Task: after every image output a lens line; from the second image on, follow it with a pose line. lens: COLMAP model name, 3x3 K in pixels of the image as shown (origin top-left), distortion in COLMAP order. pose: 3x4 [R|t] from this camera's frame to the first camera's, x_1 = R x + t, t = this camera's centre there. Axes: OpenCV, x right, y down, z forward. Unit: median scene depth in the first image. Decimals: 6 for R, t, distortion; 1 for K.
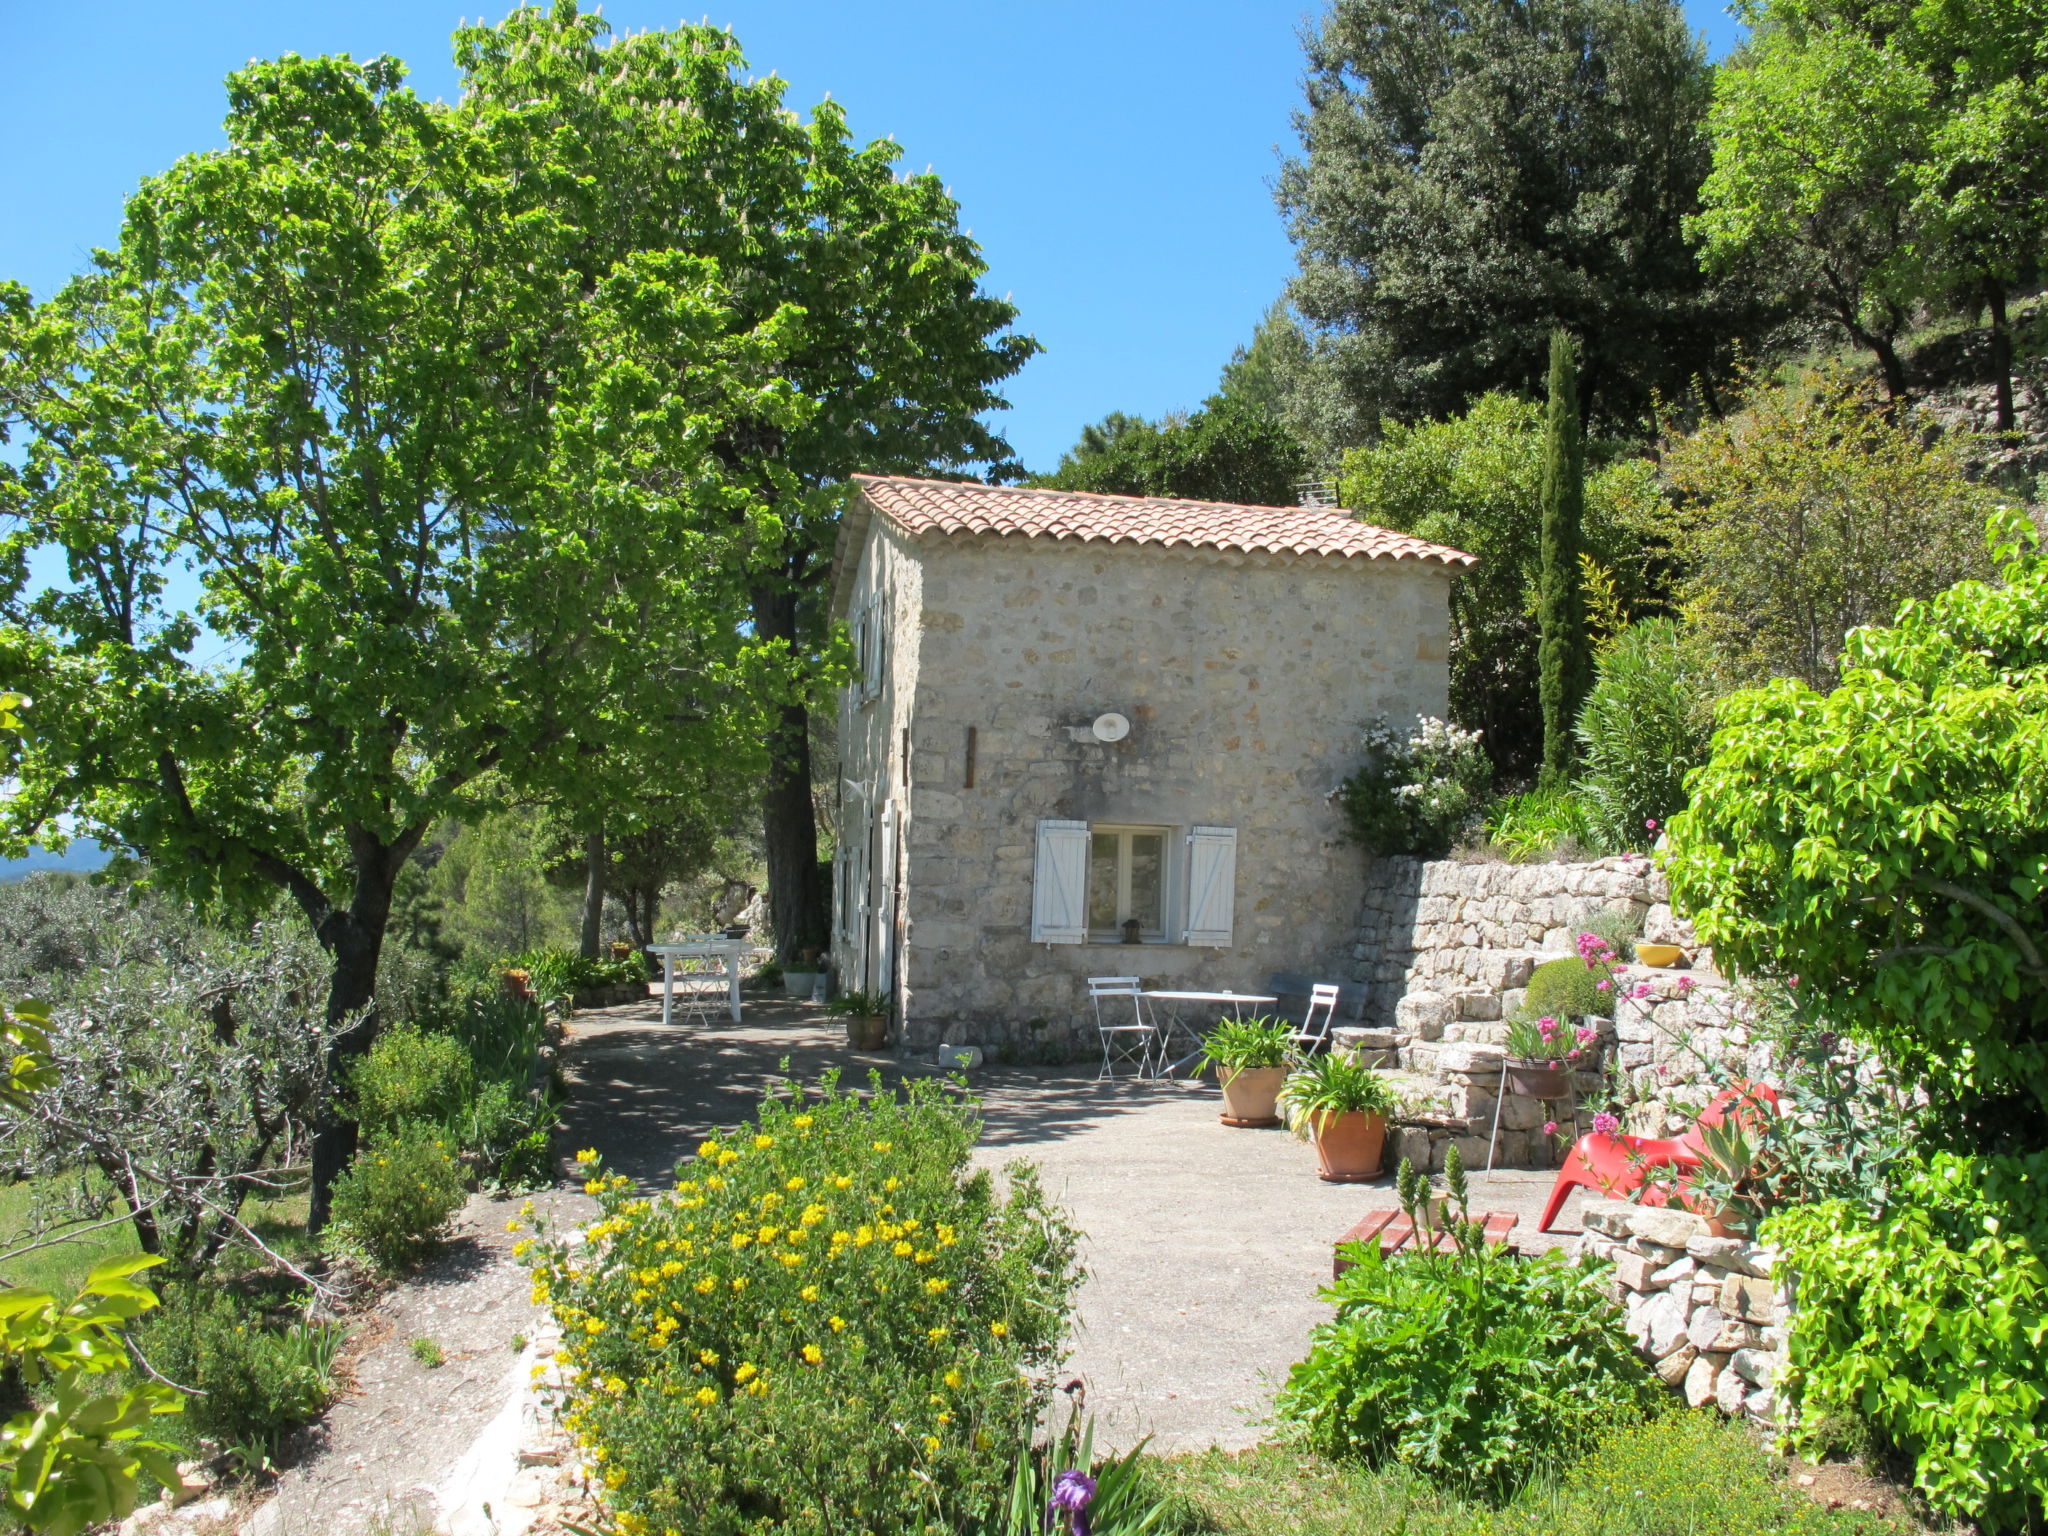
lens RADIAL K [[1717.2, 0, 1031.3], [0, 1717.2, 766.8], [0, 0, 1]] dist [-0.124700, 0.059792]
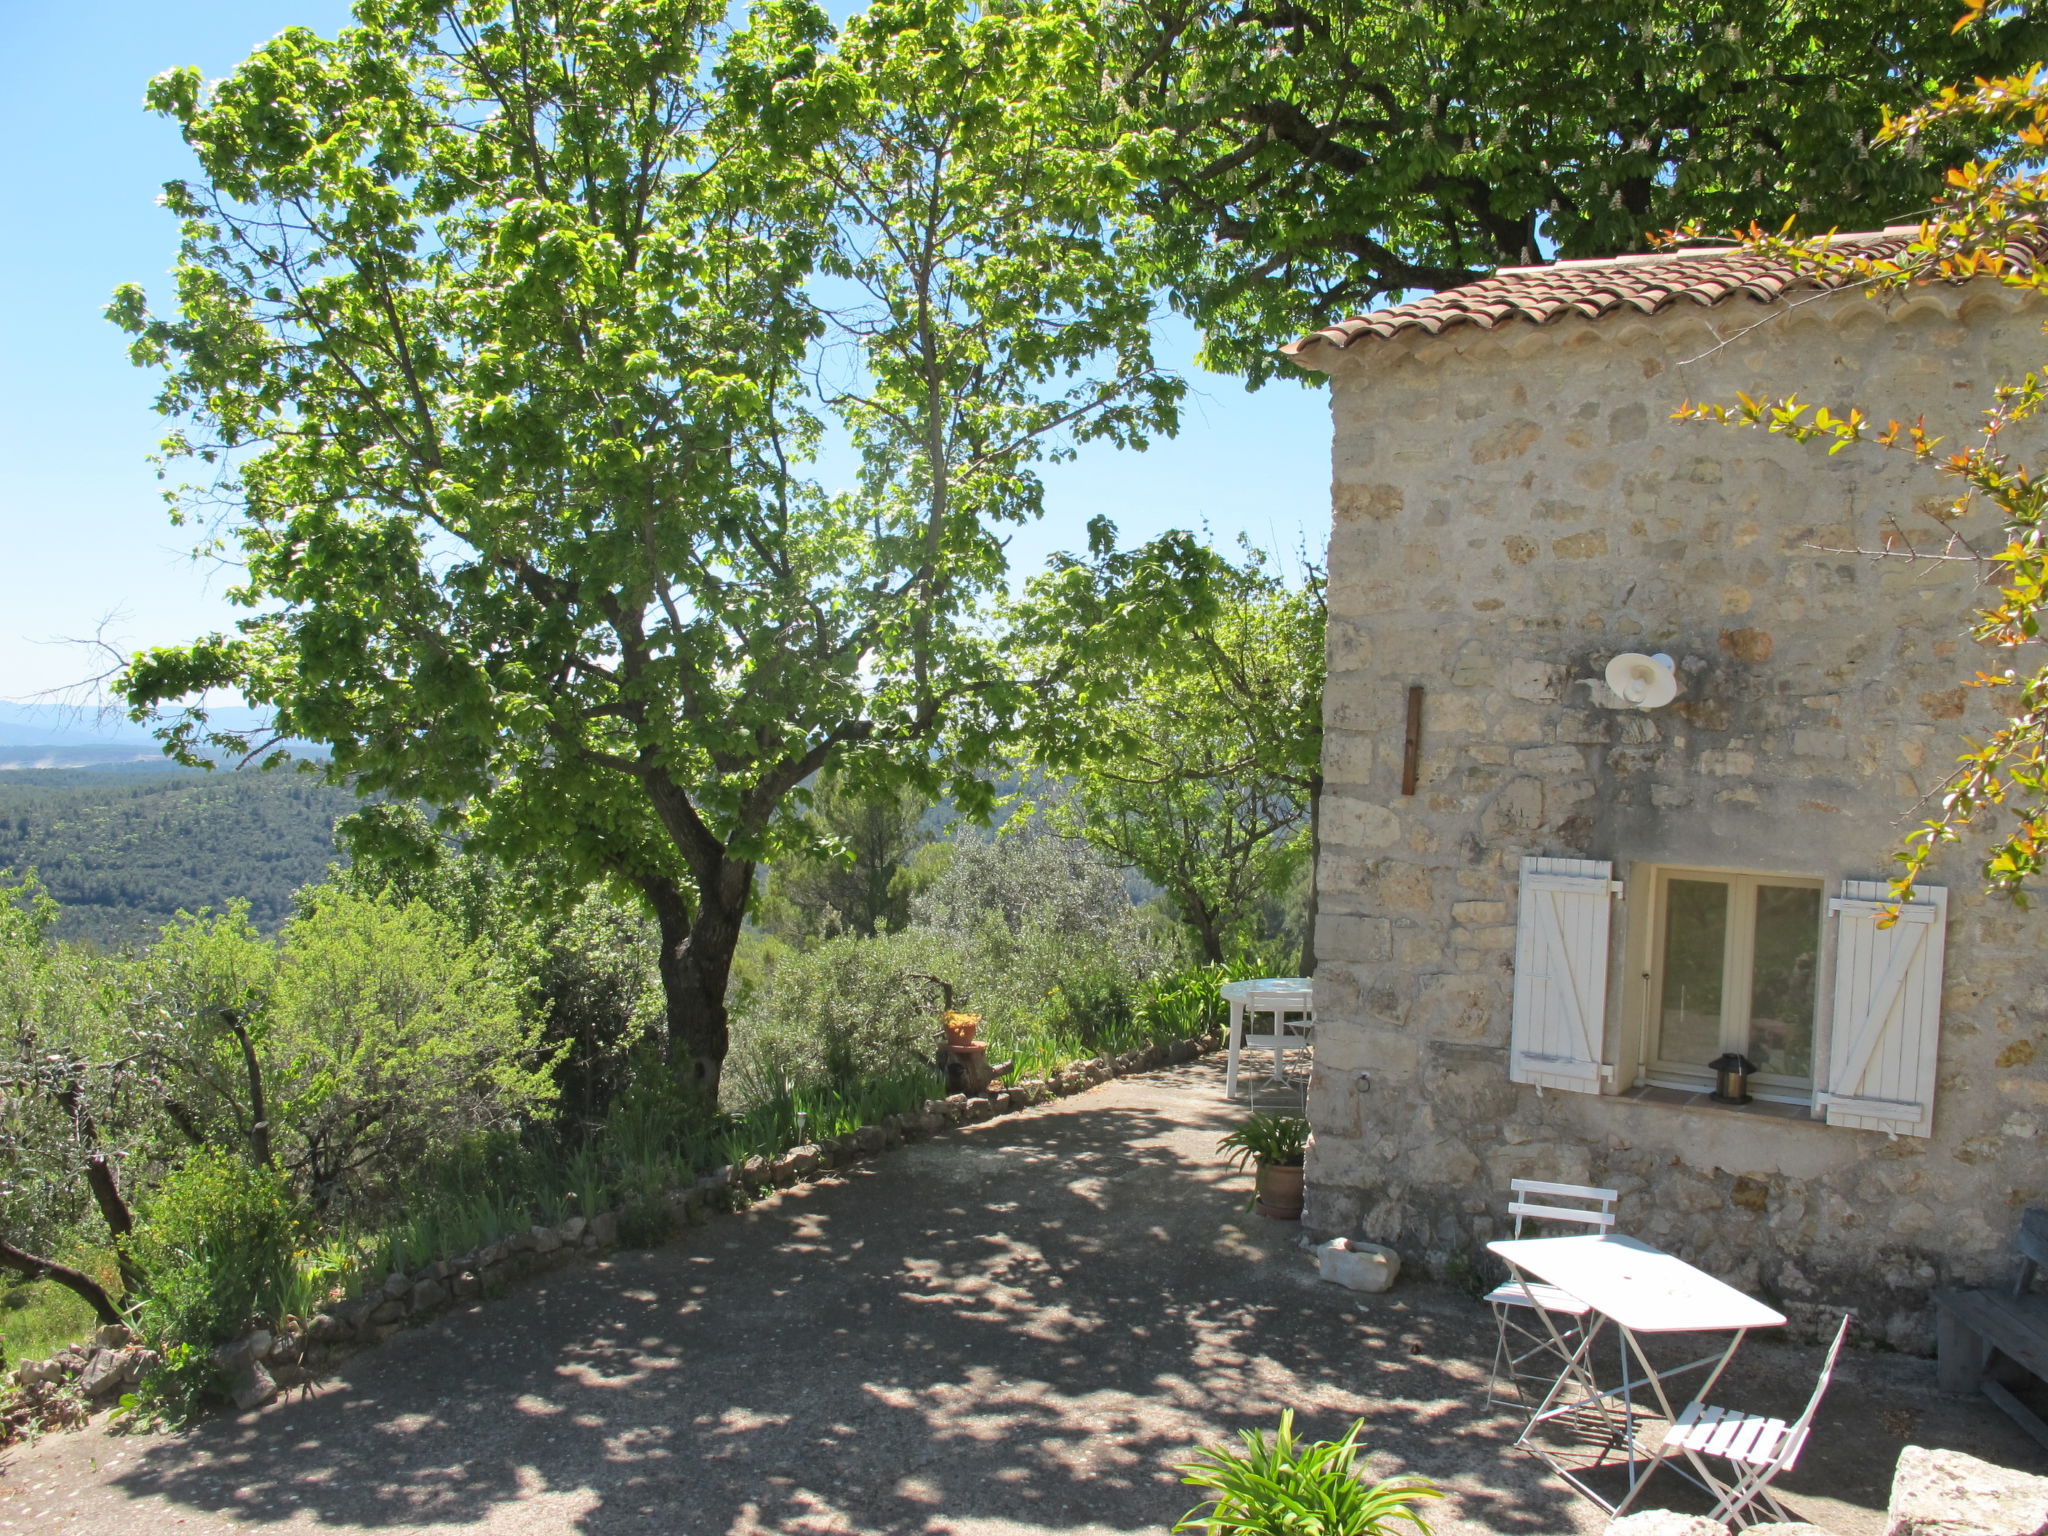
lens RADIAL K [[1717.2, 0, 1036.0], [0, 1717.2, 781.1], [0, 0, 1]] dist [-0.124700, 0.059792]
pose [[0.680536, 0.016005, -0.732540, 0.276305], [0.030835, 0.998250, 0.050456, -0.022771], [0.732066, -0.056925, 0.678851, 0.507679]]
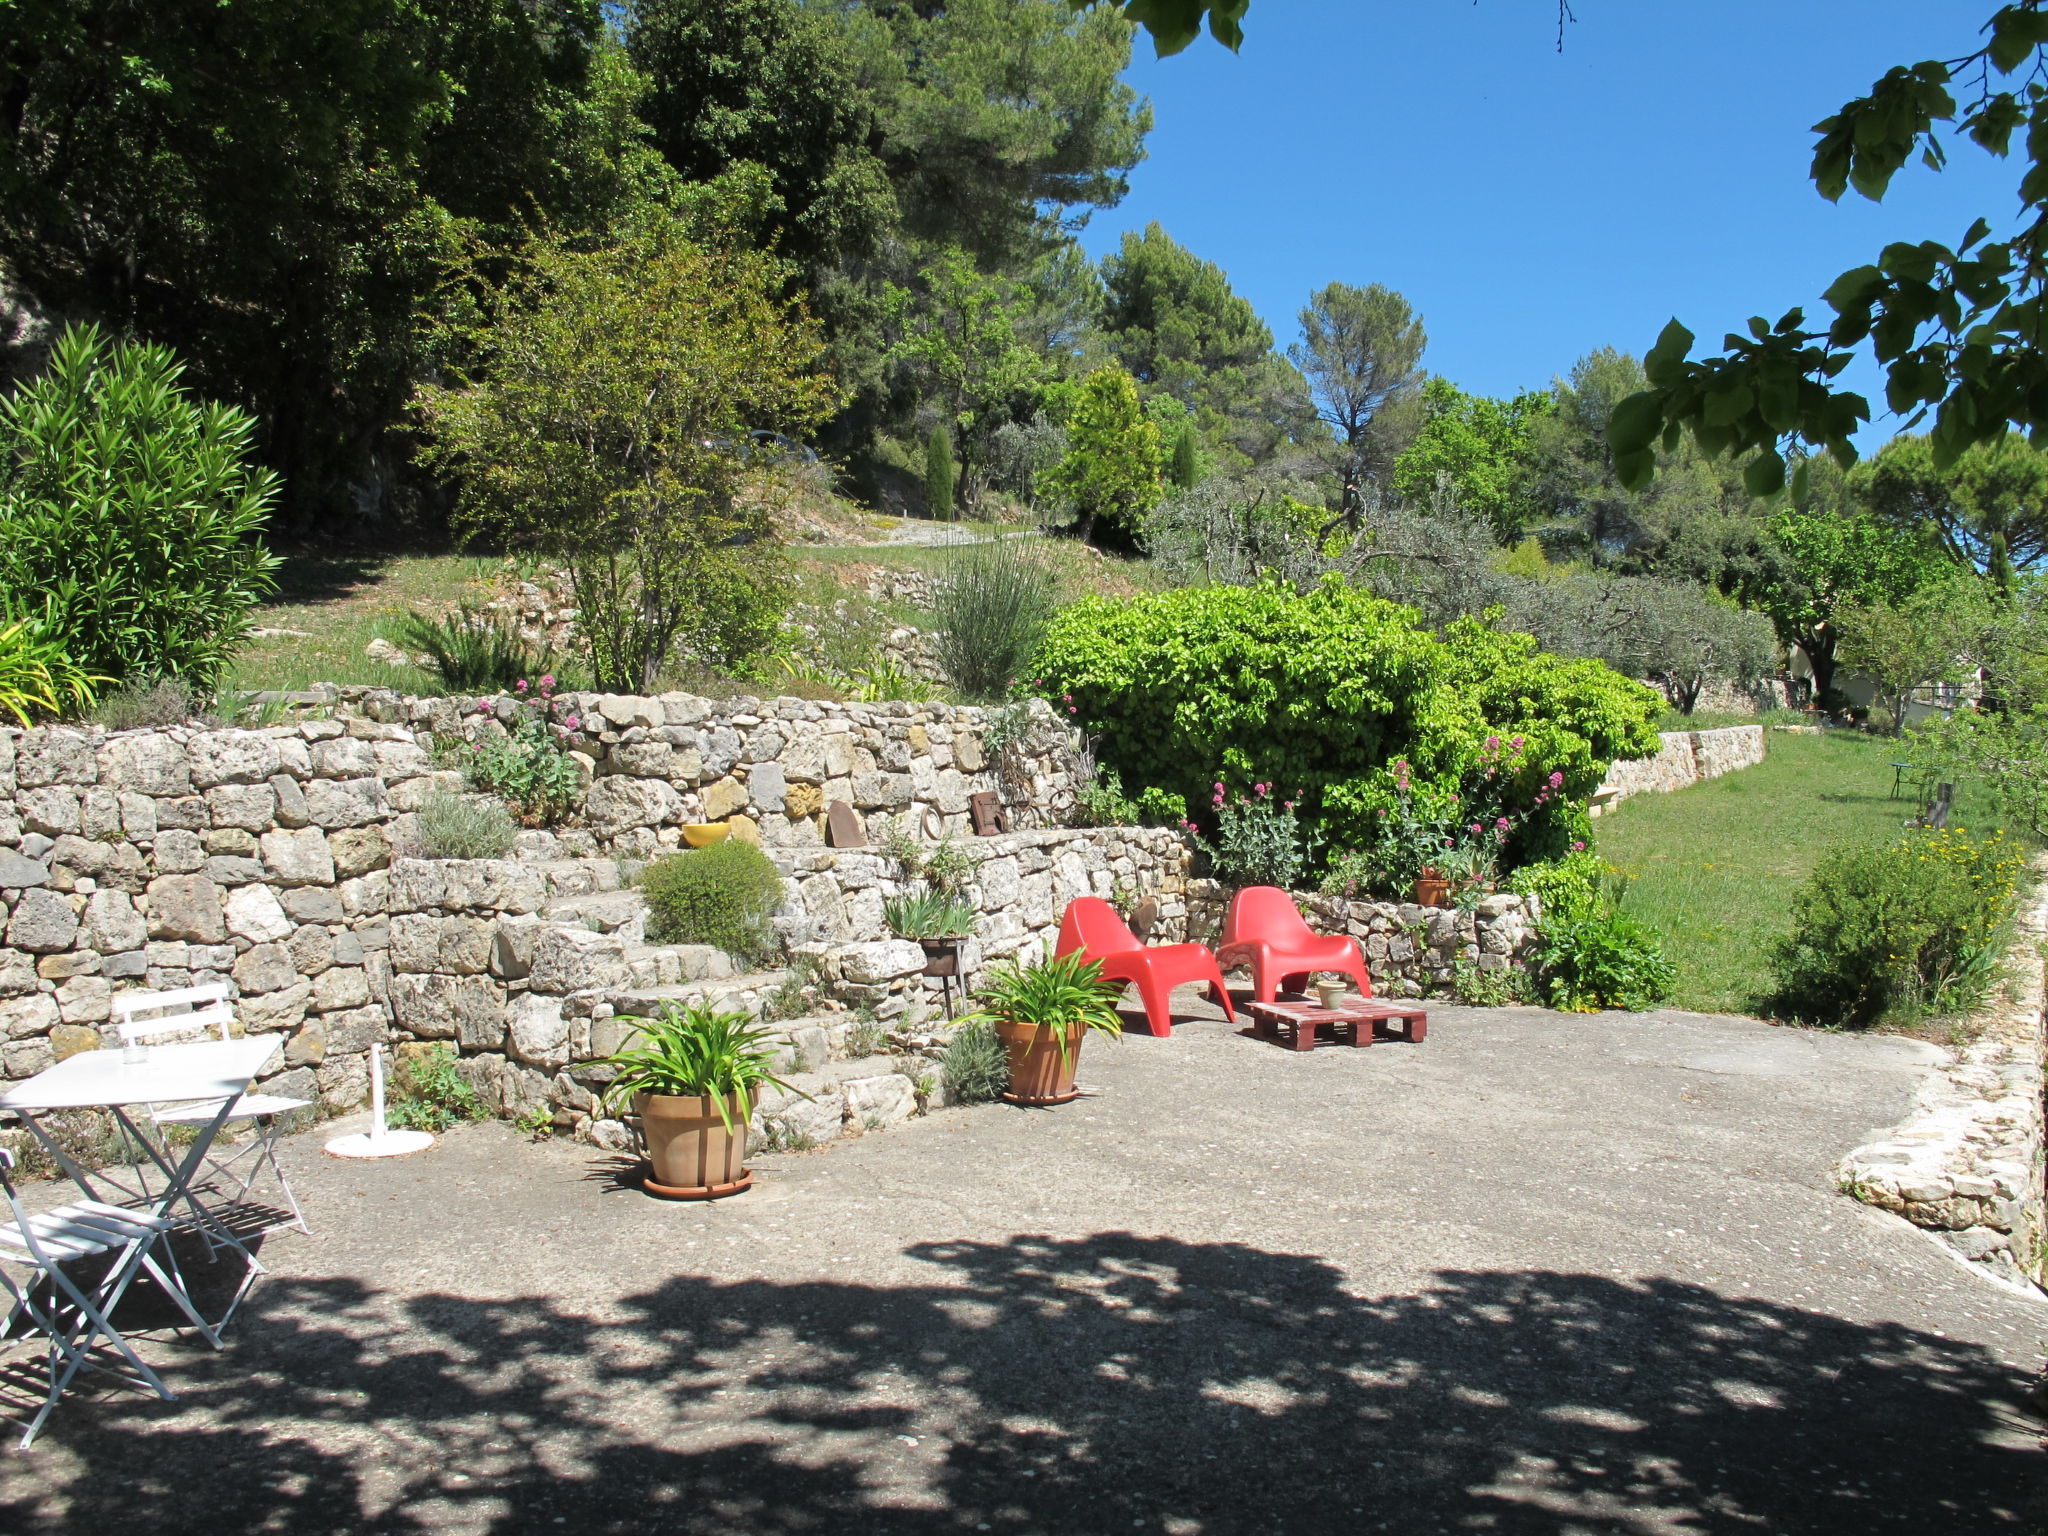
lens RADIAL K [[1717.2, 0, 1036.7], [0, 1717.2, 771.7], [0, 0, 1]] dist [-0.124700, 0.059792]
pose [[-0.716031, -0.021797, 0.697728, -0.251101], [-0.050375, 0.998520, -0.020502, 0.057185], [-0.696249, -0.049828, -0.716069, 0.968343]]
